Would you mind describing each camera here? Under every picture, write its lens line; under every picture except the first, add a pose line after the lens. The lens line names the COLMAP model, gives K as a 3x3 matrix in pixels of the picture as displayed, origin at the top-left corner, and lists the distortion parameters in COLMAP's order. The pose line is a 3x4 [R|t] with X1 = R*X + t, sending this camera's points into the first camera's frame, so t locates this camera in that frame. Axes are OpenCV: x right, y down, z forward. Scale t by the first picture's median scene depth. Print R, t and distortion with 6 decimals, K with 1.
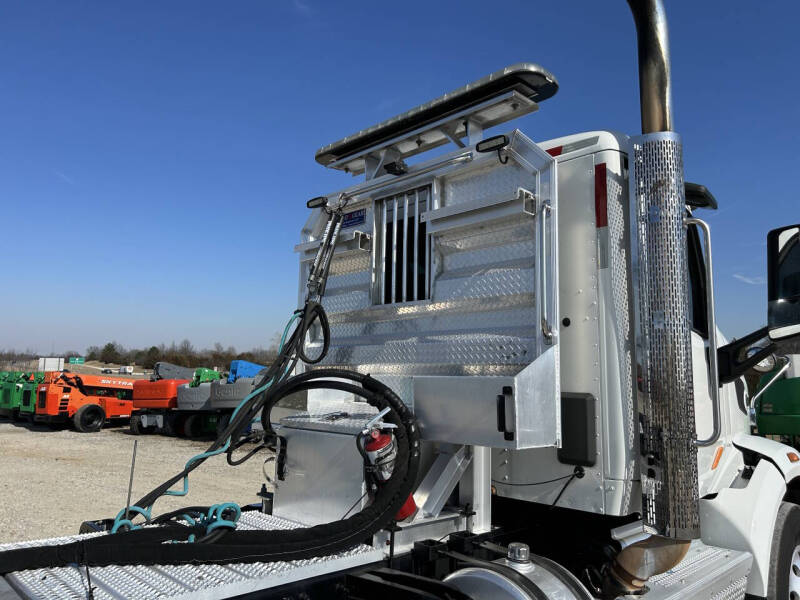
lens RADIAL K [[607.1, 0, 414.3], [0, 607.1, 298.7], [0, 0, 1]] dist [0.022960, -0.002406]
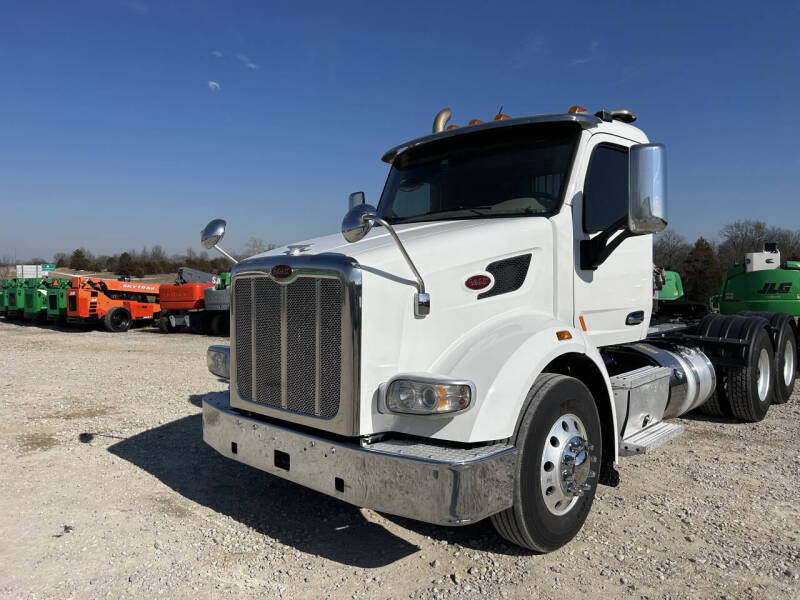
lens RADIAL K [[604.7, 0, 412.6], [0, 604.7, 301.4], [0, 0, 1]] dist [0.036948, -0.004170]
pose [[0.998985, -0.016668, 0.041848, -0.051825], [0.009600, 0.986457, 0.163739, -0.008856], [-0.044011, -0.163171, 0.985616, -0.086278]]
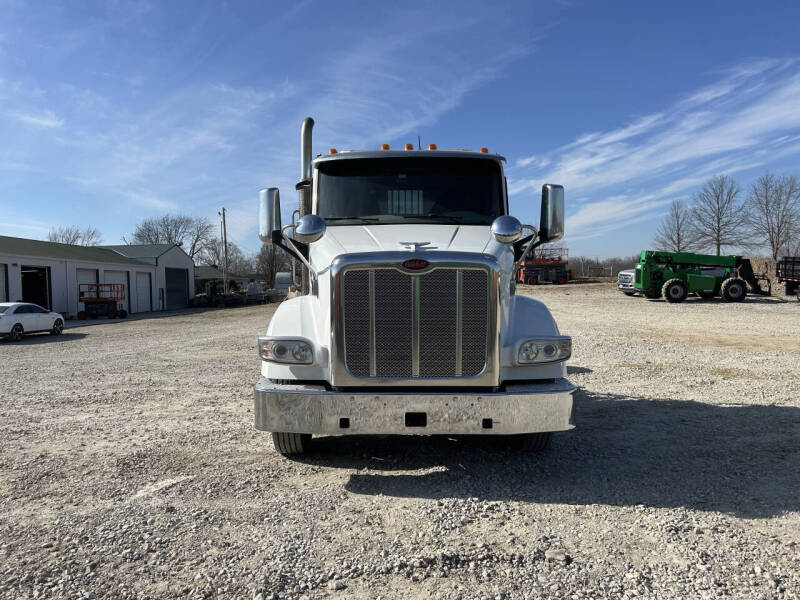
lens RADIAL K [[602.3, 0, 396.3], [0, 602.3, 309.3], [0, 0, 1]] dist [0.062915, -0.004155]
pose [[0.724619, -0.055582, 0.686904, -0.190342], [-0.073773, 0.984758, 0.157508, -0.006935], [-0.685189, -0.164809, 0.709474, -0.065224]]
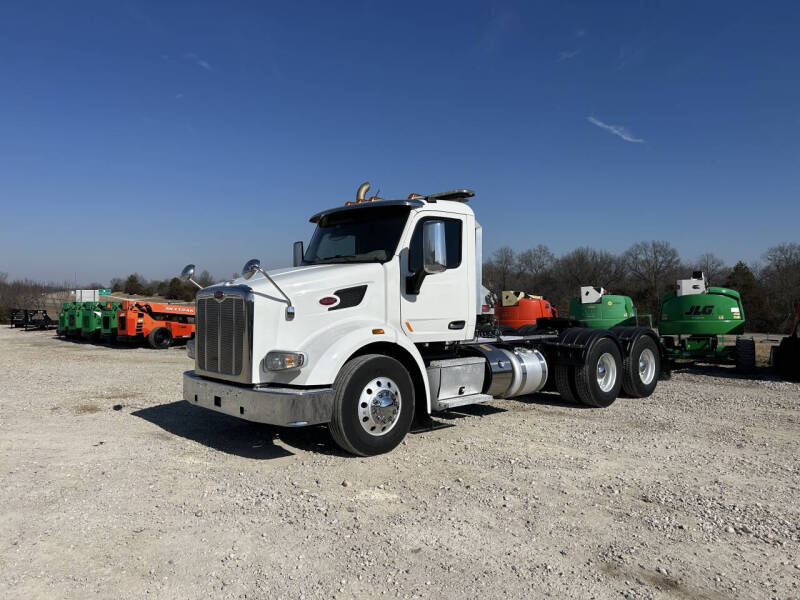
lens RADIAL K [[604.0, 0, 405.0], [0, 604.0, 296.7], [0, 0, 1]] dist [0.051151, -0.006095]
pose [[0.999215, -0.013947, -0.037089, 0.007886], [0.018152, 0.993132, 0.115579, -0.019635], [0.035222, -0.116162, 0.992606, -0.189241]]
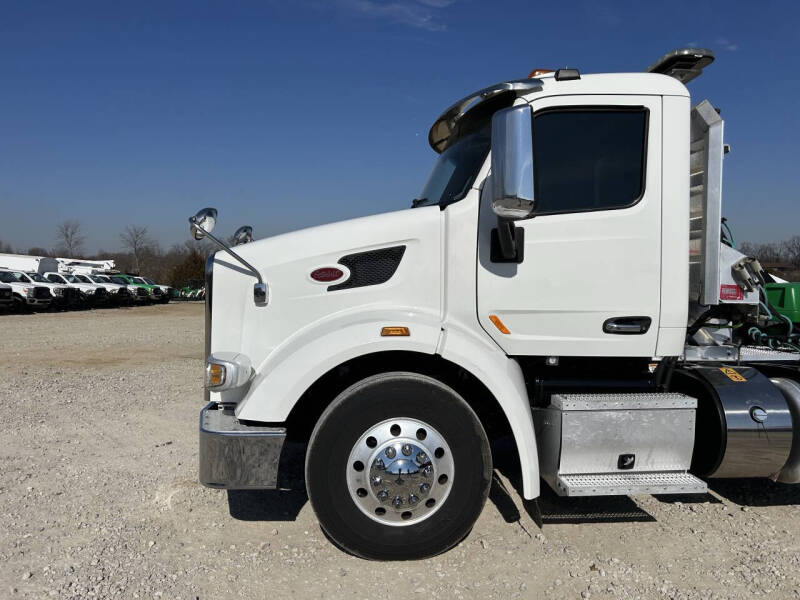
lens RADIAL K [[606.3, 0, 400.4], [0, 606.3, 291.6], [0, 0, 1]] dist [0.040812, -0.005062]
pose [[0.761494, 0.005926, -0.648145, 0.072057], [0.083551, 0.990718, 0.107221, -0.000481], [0.642765, -0.135801, 0.753931, -0.048164]]
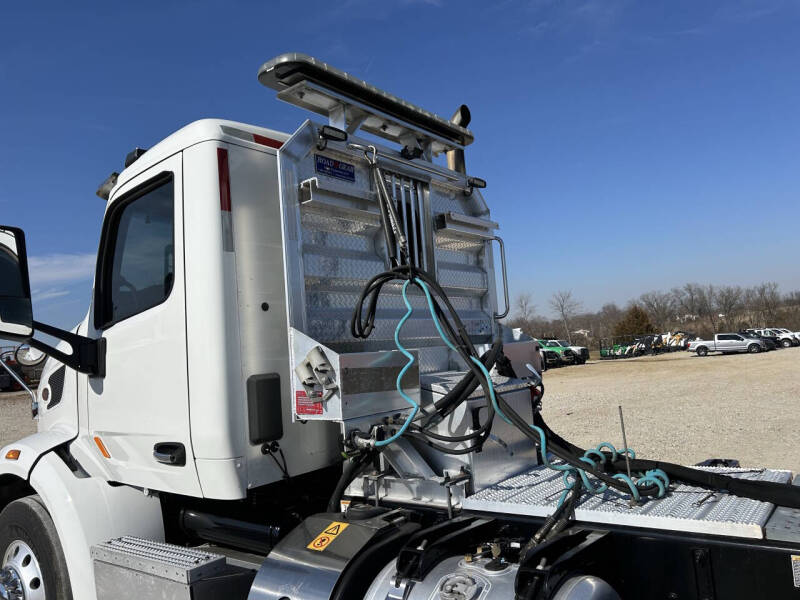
lens RADIAL K [[606.5, 0, 400.0], [0, 606.5, 300.0], [0, 0, 1]] dist [0.000824, -0.006382]
pose [[0.112838, -0.108367, -0.987686, 0.132733], [0.209584, 0.974266, -0.082951, 0.017425], [0.971258, -0.197643, 0.132646, 0.118438]]
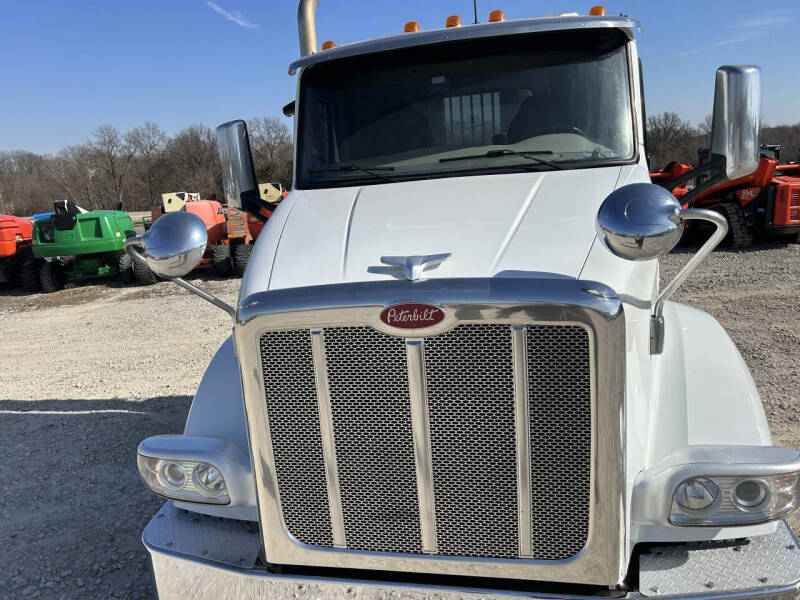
lens RADIAL K [[606.3, 0, 400.4], [0, 606.3, 291.6], [0, 0, 1]] dist [0.040812, -0.005062]
pose [[0.833206, -0.185716, 0.520842, -0.111765], [0.018814, 0.950889, 0.308960, -0.017783], [-0.552642, -0.247628, 0.795781, -0.005906]]
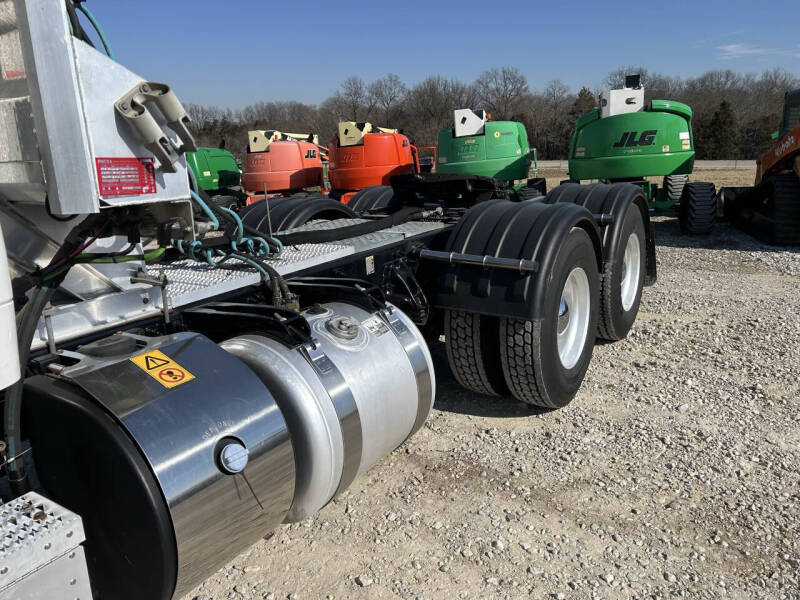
lens RADIAL K [[604.0, 0, 405.0], [0, 604.0, 296.7], [0, 0, 1]] dist [0.051151, -0.006095]
pose [[0.978310, -0.103400, 0.179496, 0.051455], [0.029682, 0.927542, 0.372539, 0.011859], [-0.205010, -0.359130, 0.910492, 0.051516]]
